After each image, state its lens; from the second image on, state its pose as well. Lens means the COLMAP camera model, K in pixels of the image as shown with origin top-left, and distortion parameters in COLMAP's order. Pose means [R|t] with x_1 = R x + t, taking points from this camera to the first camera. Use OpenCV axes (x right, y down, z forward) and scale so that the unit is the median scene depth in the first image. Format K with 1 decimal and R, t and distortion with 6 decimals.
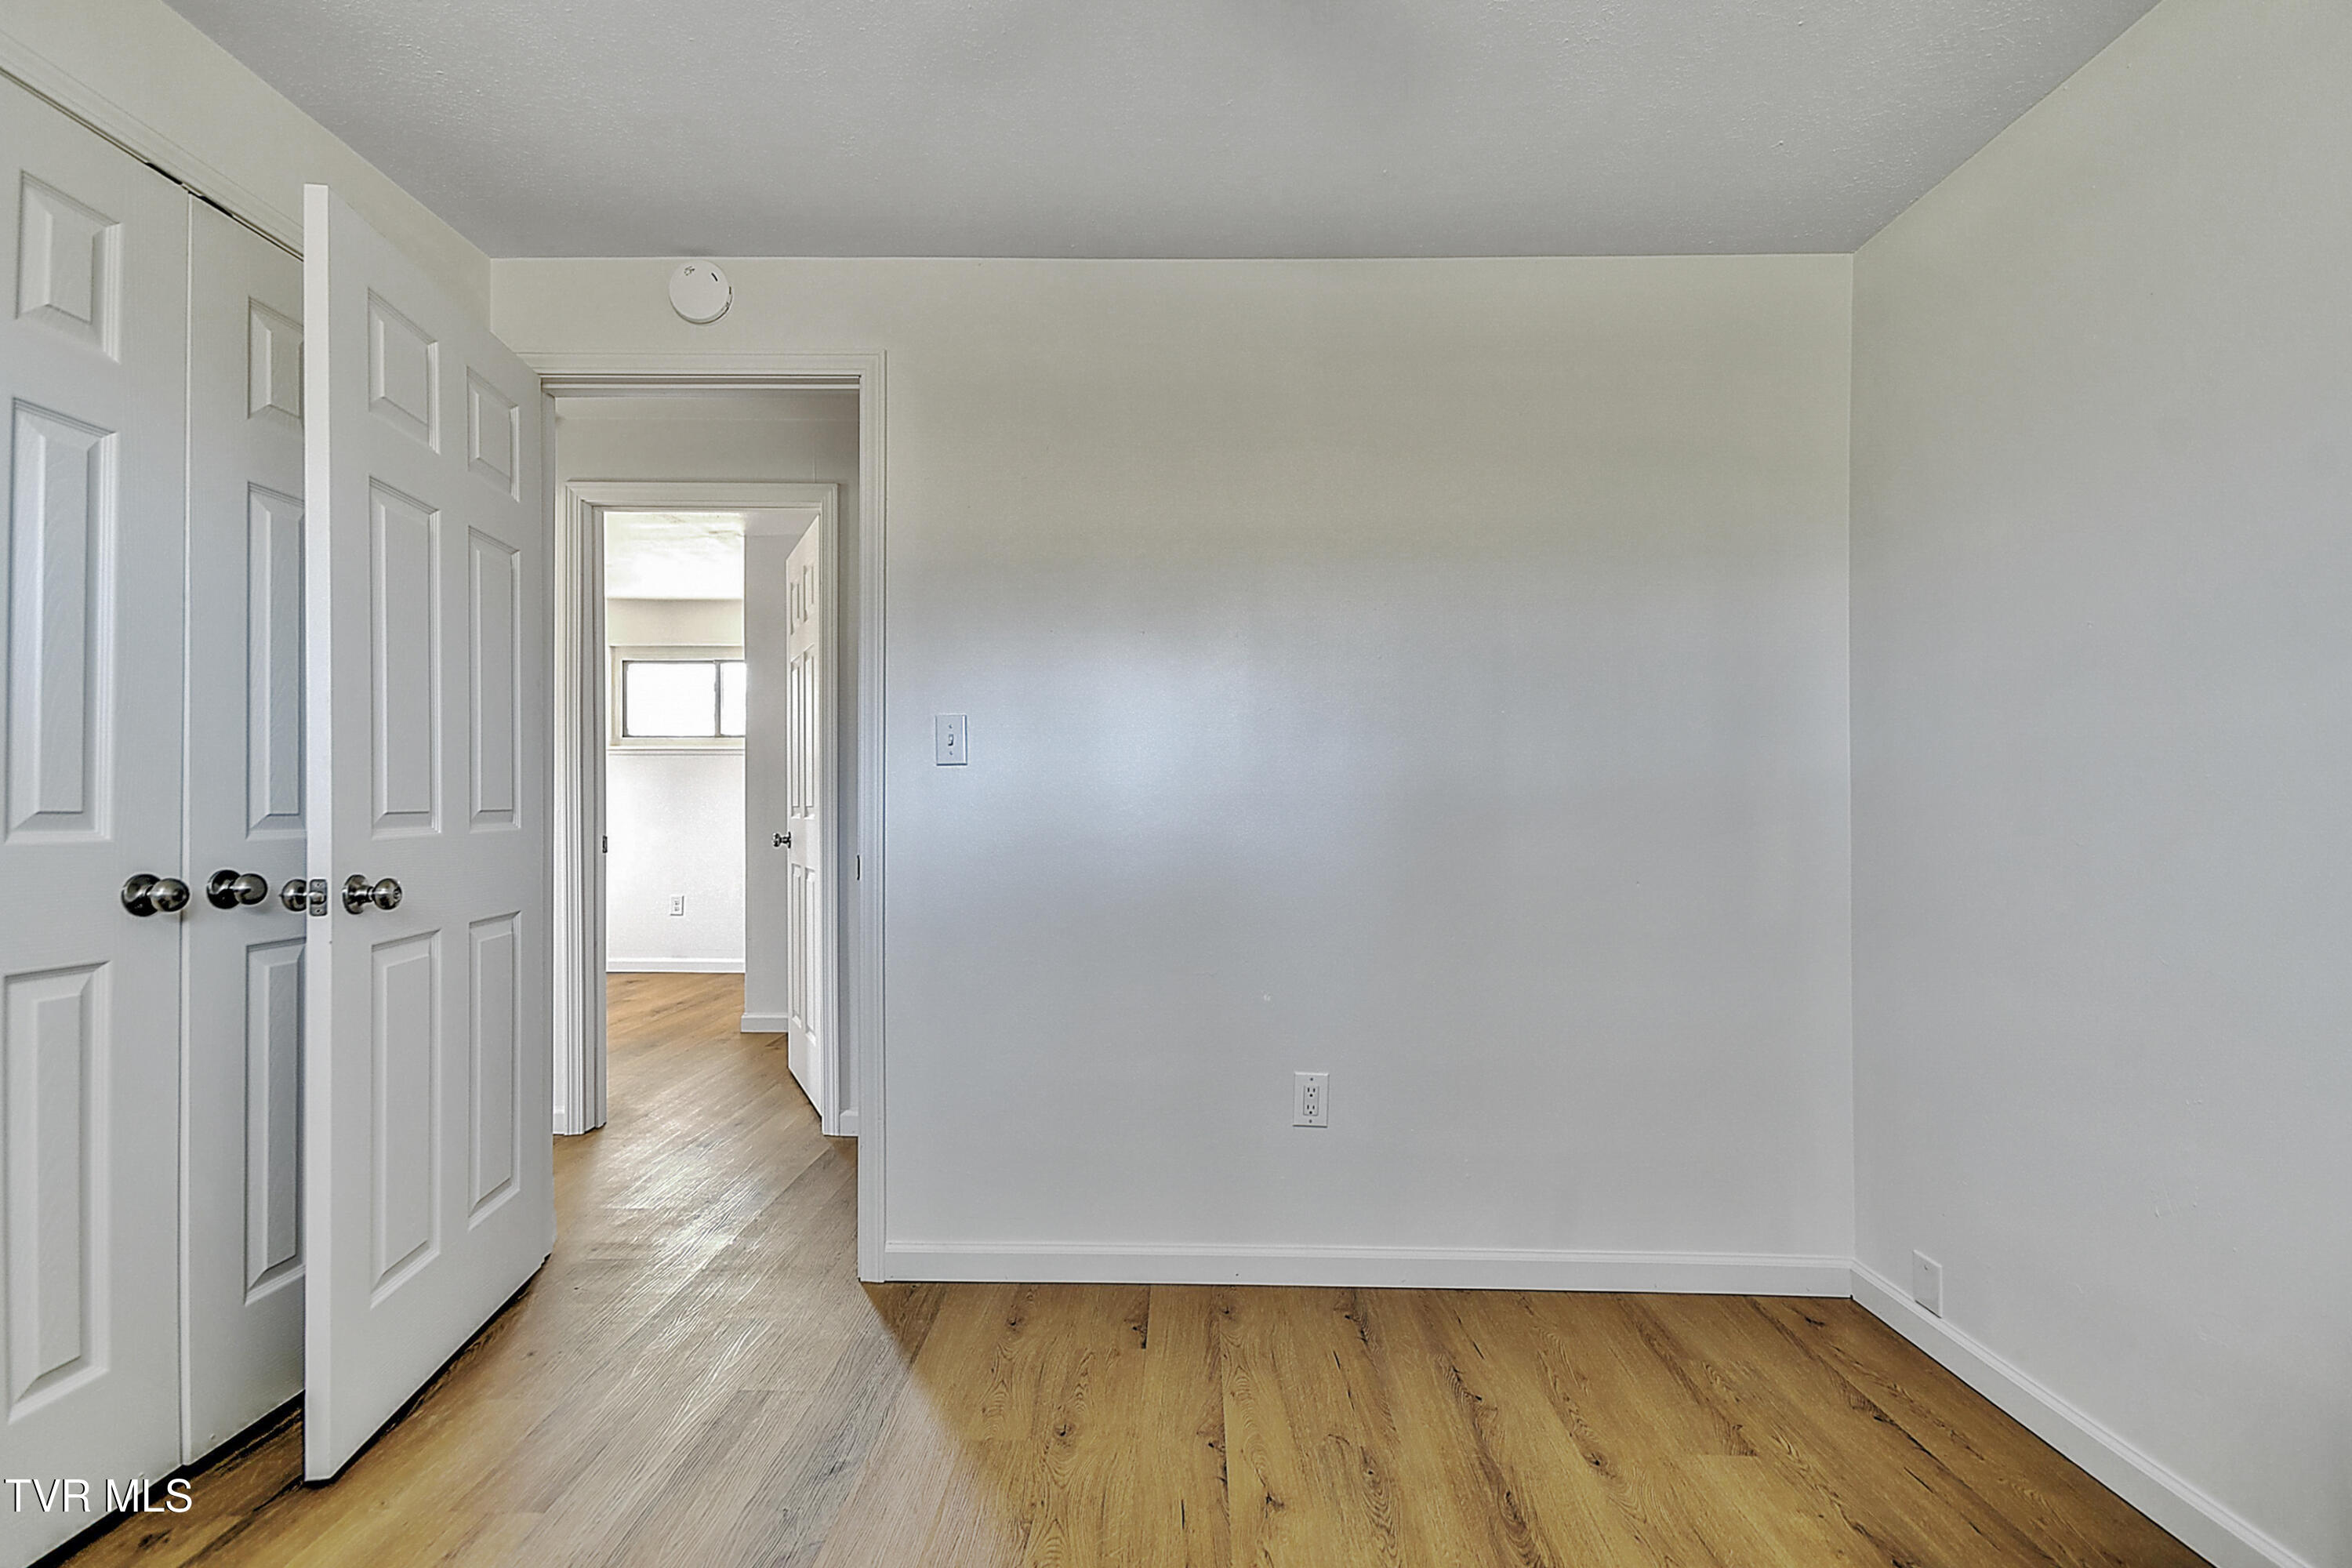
lens RADIAL K [[1031.4, 0, 1191.4], [0, 1031.4, 804.8], [0, 0, 1]] dist [0.017746, -0.011707]
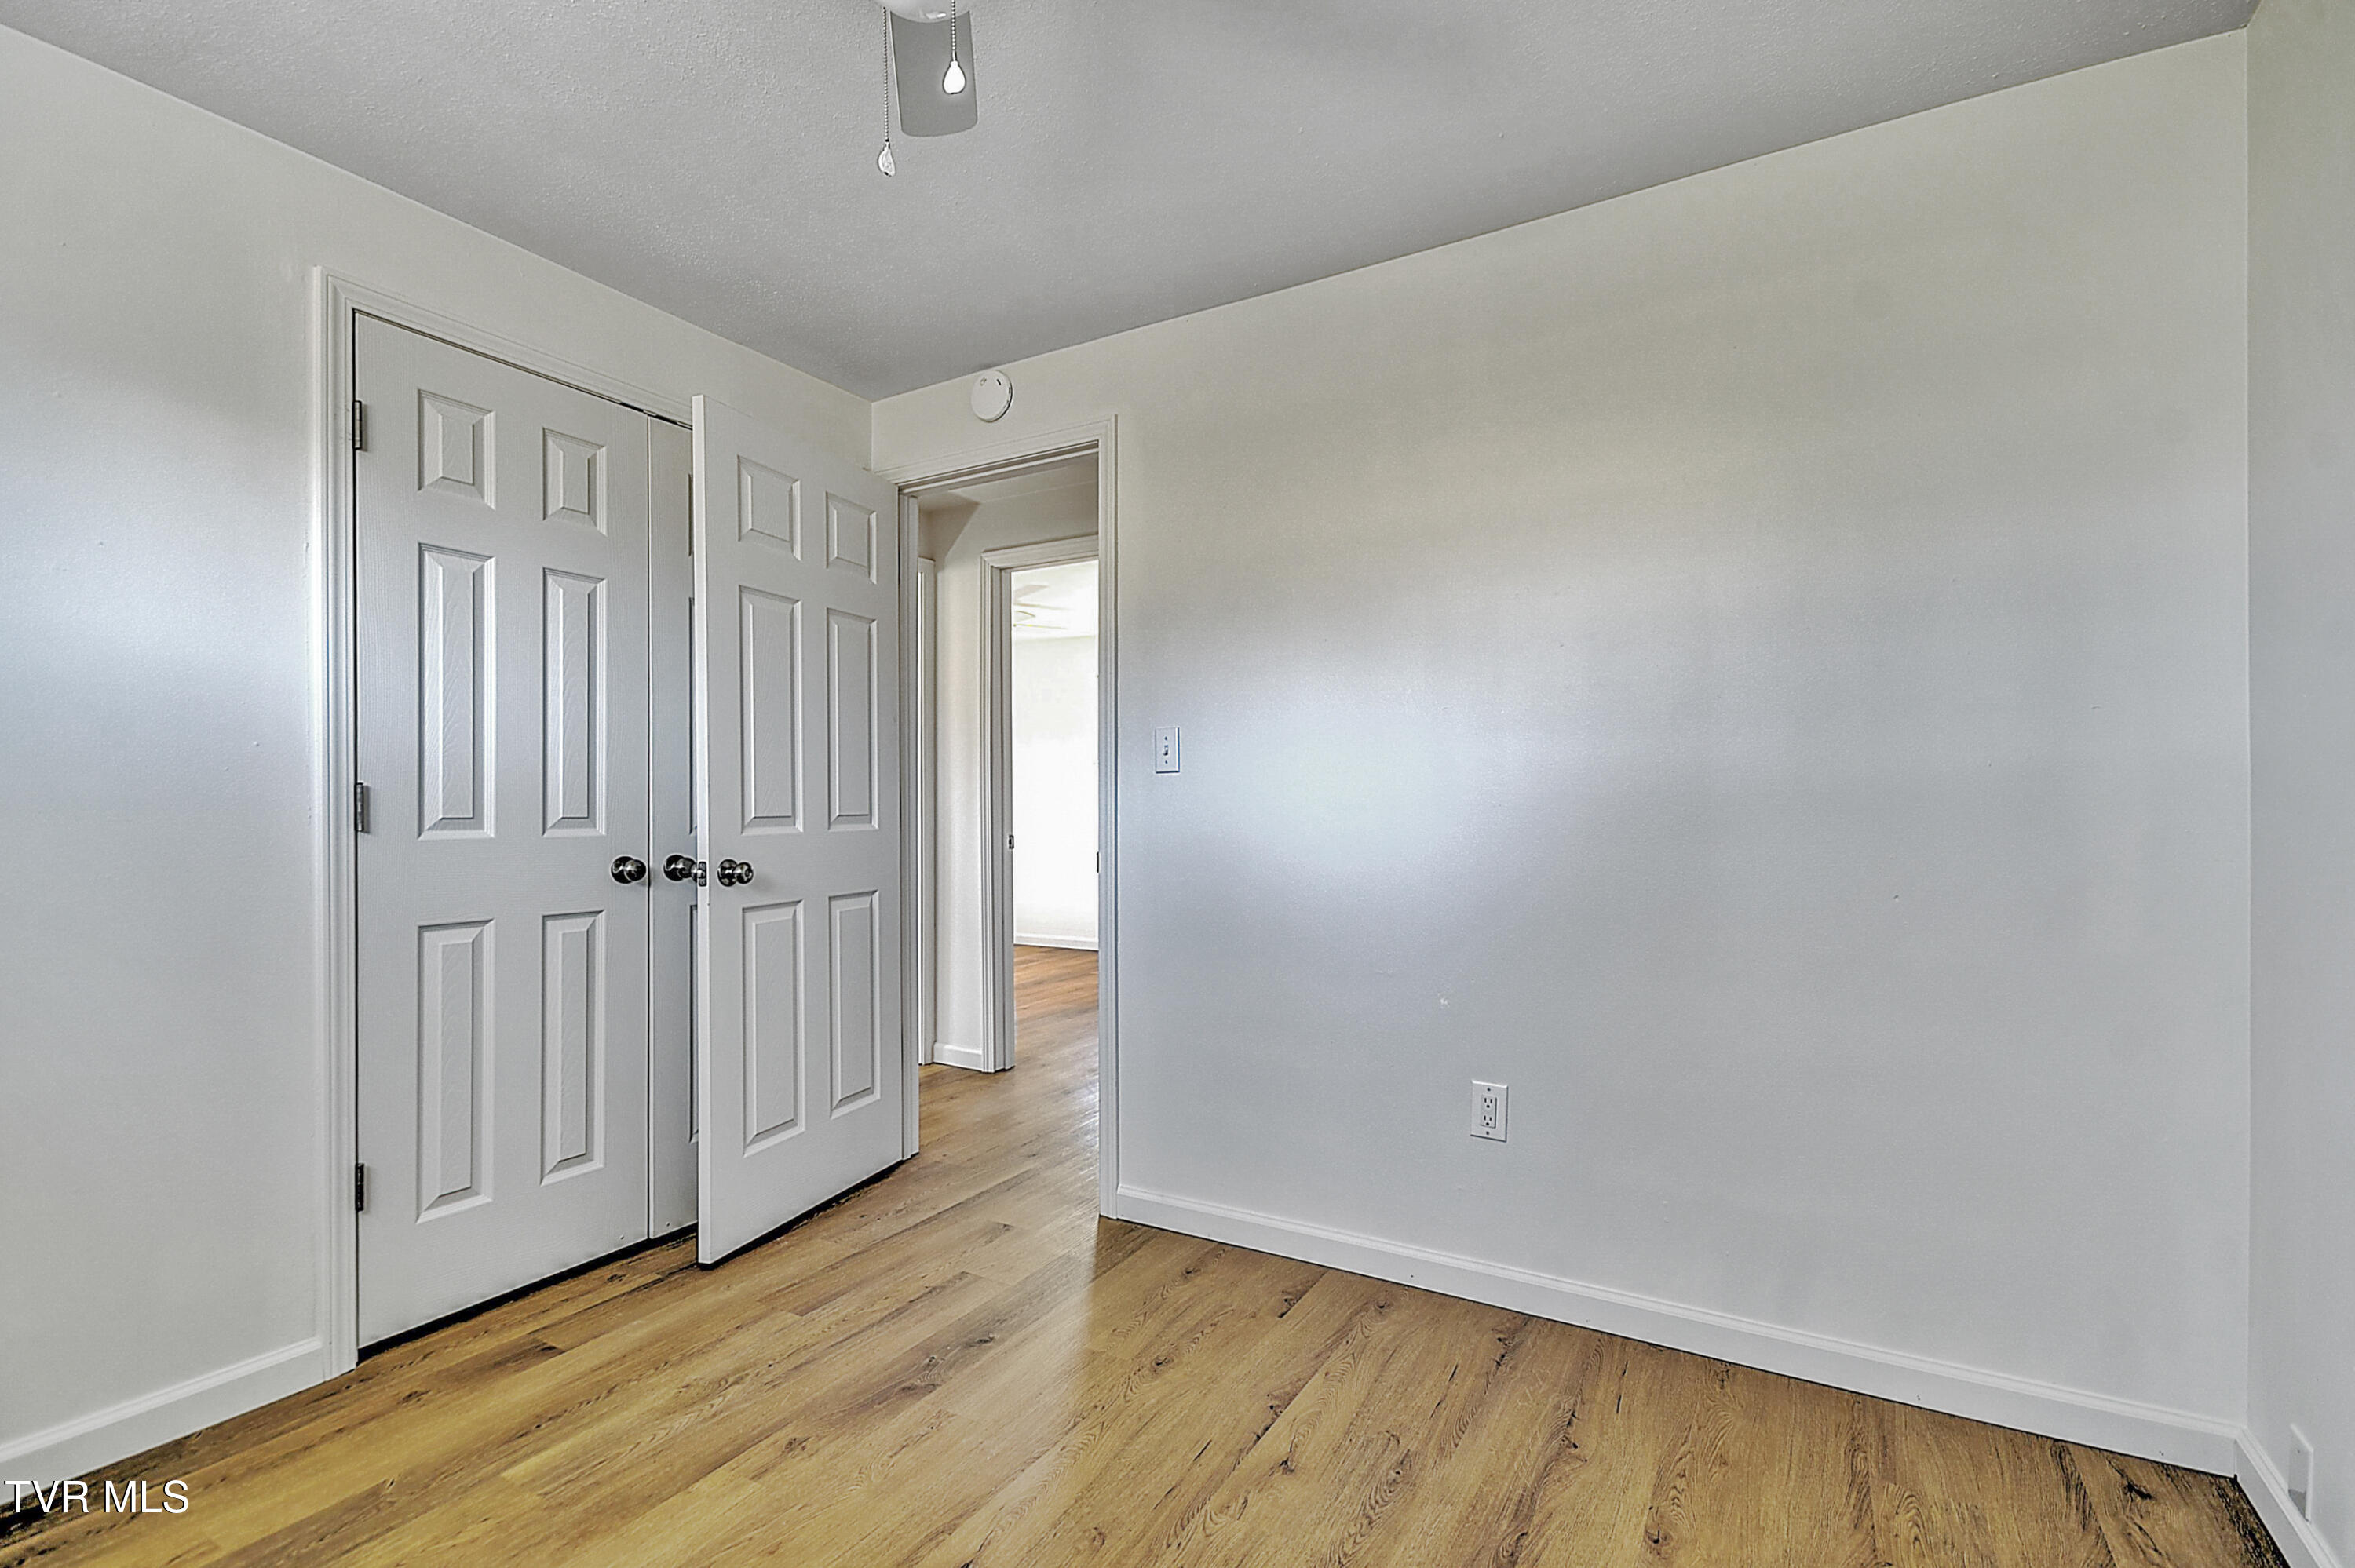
lens RADIAL K [[1045.1, 0, 1197.2], [0, 1045.1, 810.3], [0, 0, 1]] dist [0.001924, -0.000621]
pose [[0.874668, -0.007773, -0.484660, 0.425624], [0.009878, 0.999950, 0.001790, 0.001947], [0.484622, -0.006354, 0.874701, 0.024855]]
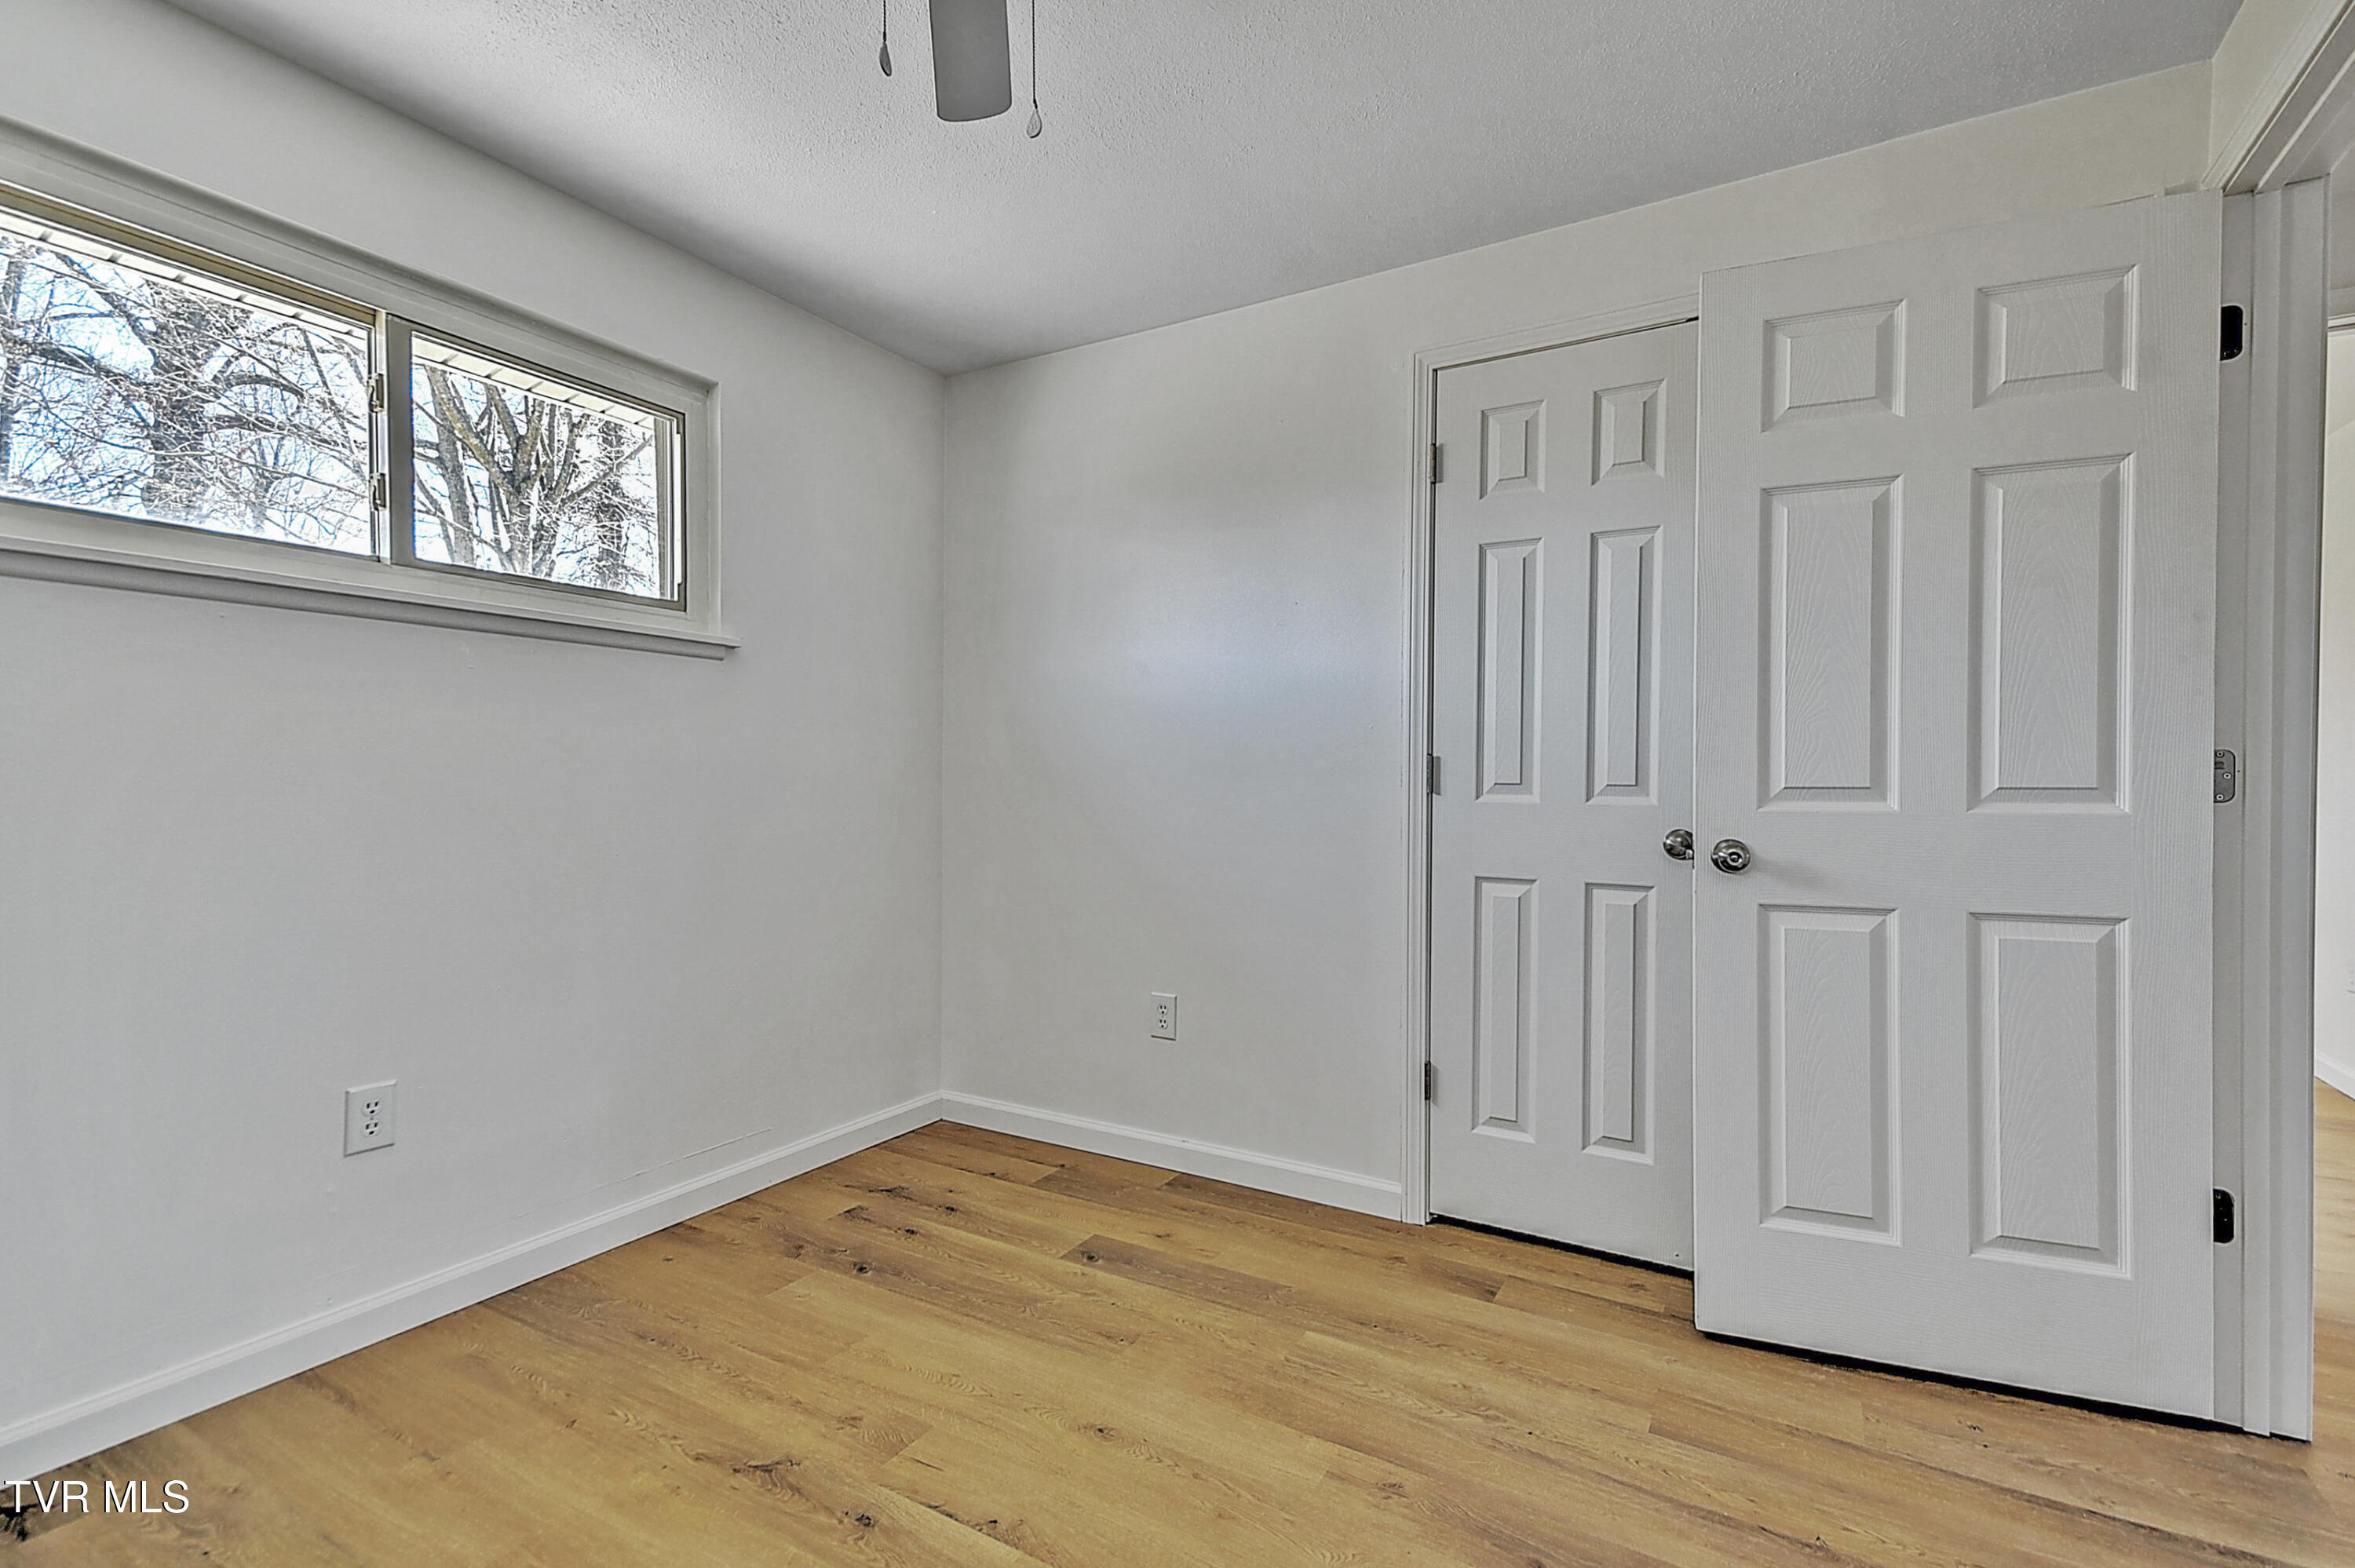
lens RADIAL K [[1063.0, 0, 1177.5], [0, 1063.0, 784.0], [0, 0, 1]] dist [0.028914, 0.000027]
pose [[-0.501723, -0.000583, -0.865028, 0.480755], [-0.003838, 0.999991, 0.001552, 0.004103], [0.865020, 0.004099, -0.501721, 0.918631]]
